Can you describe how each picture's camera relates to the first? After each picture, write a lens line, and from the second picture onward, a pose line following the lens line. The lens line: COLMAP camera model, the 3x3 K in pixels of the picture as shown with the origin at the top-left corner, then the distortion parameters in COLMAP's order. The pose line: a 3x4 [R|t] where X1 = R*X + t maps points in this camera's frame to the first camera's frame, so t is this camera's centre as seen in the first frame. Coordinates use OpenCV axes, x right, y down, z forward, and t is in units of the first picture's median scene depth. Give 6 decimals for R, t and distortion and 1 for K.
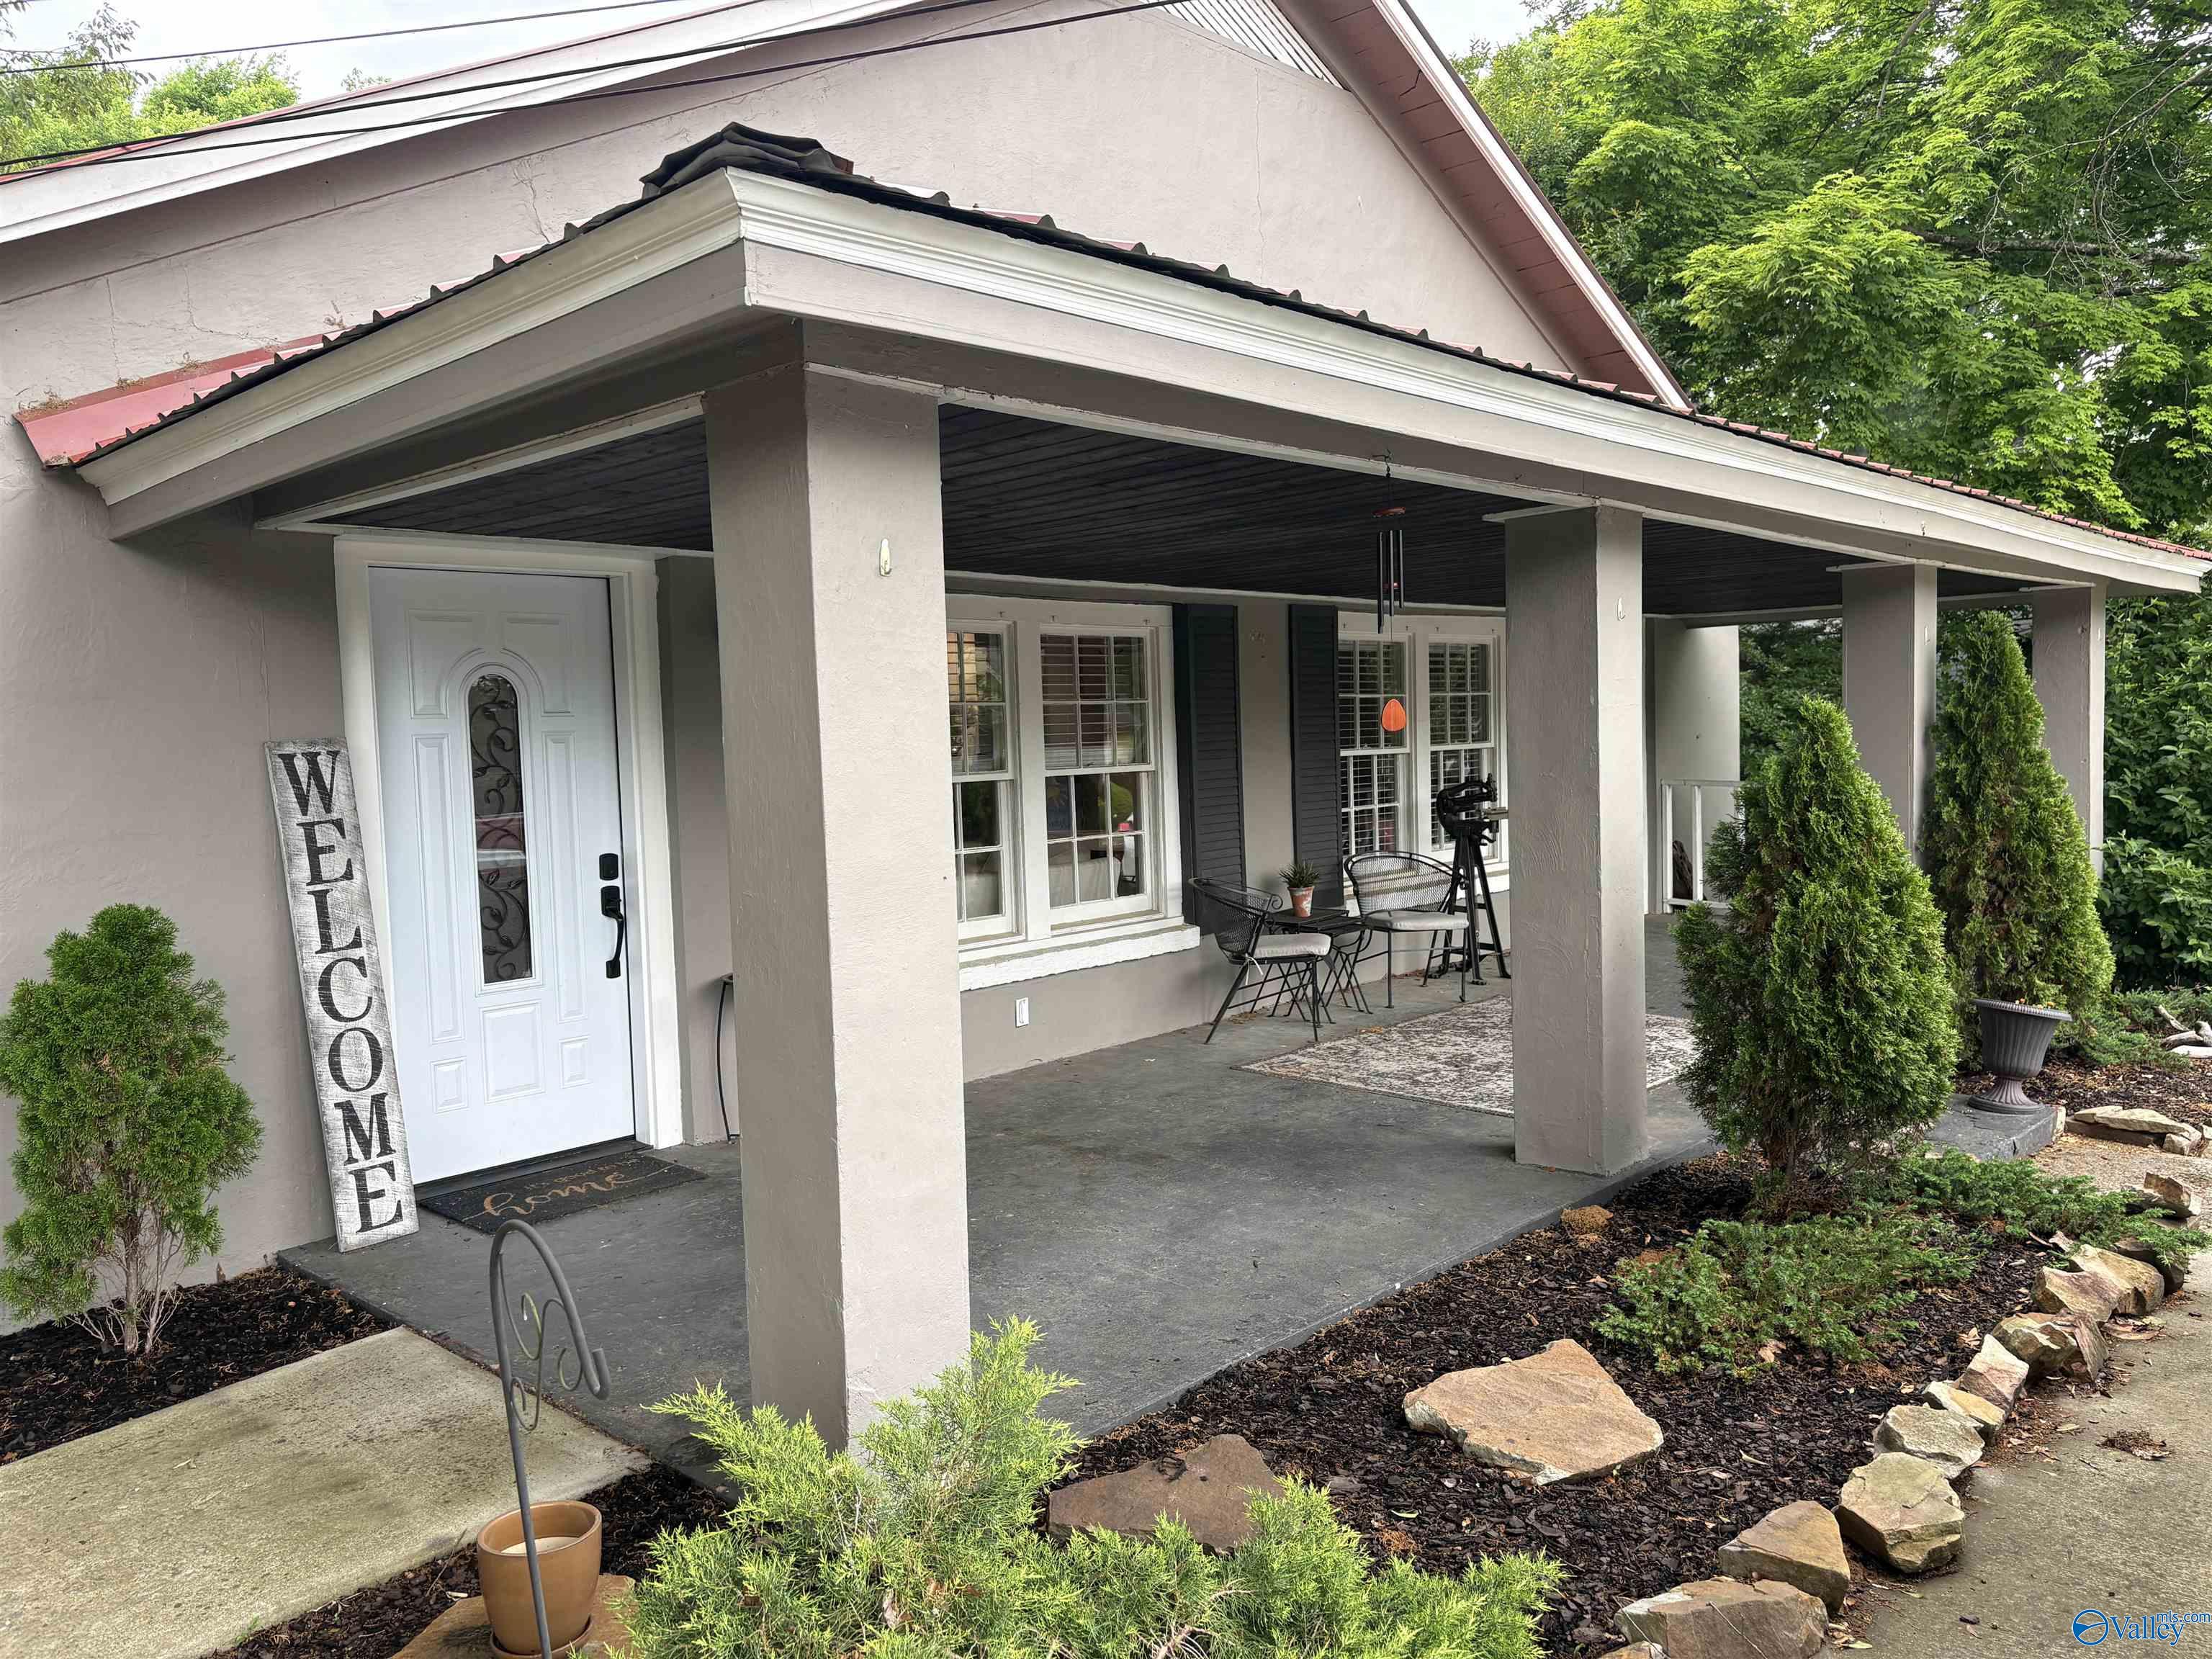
lens RADIAL K [[1712.2, 0, 1120.0], [0, 1712.2, 808.6], [0, 0, 1]] dist [0.032104, -0.047010]
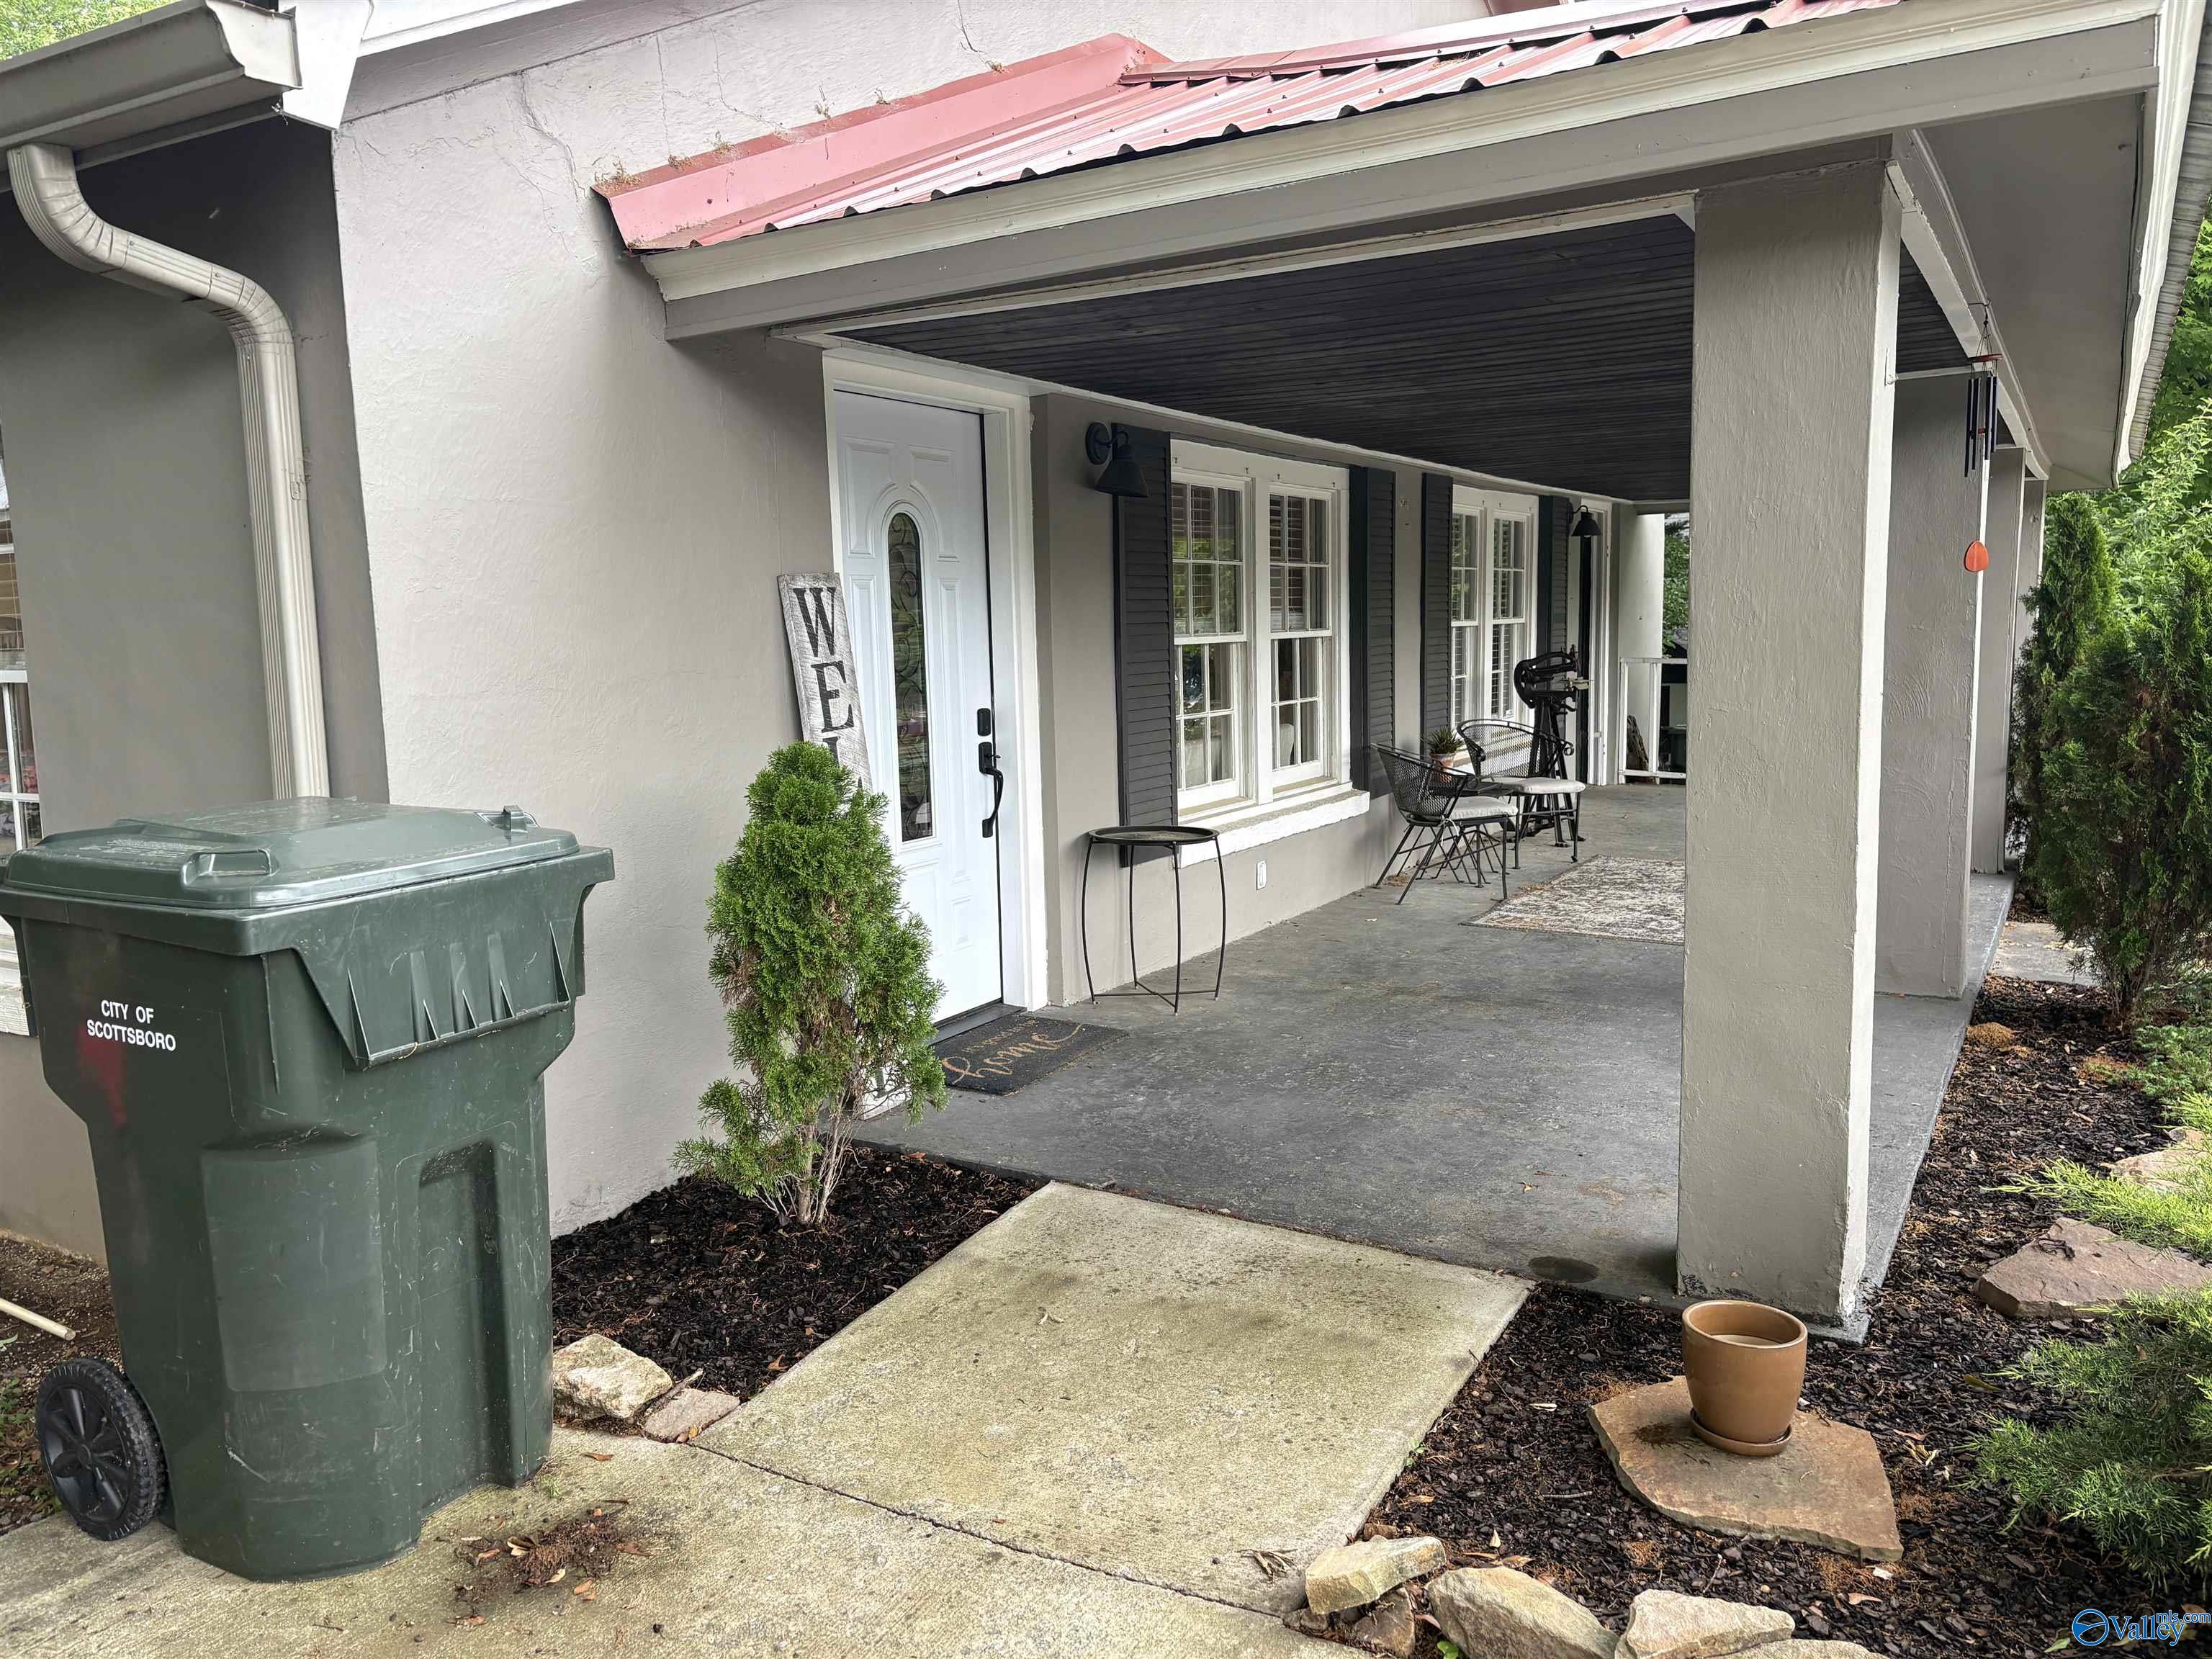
lens RADIAL K [[1712.2, 0, 1084.0], [0, 1712.2, 829.5], [0, 0, 1]] dist [0.032104, -0.047010]
pose [[0.979559, -0.016217, 0.200501, -0.469697], [0.002231, 0.997559, 0.069786, 0.029623], [-0.201143, -0.067912, 0.977205, 0.057791]]
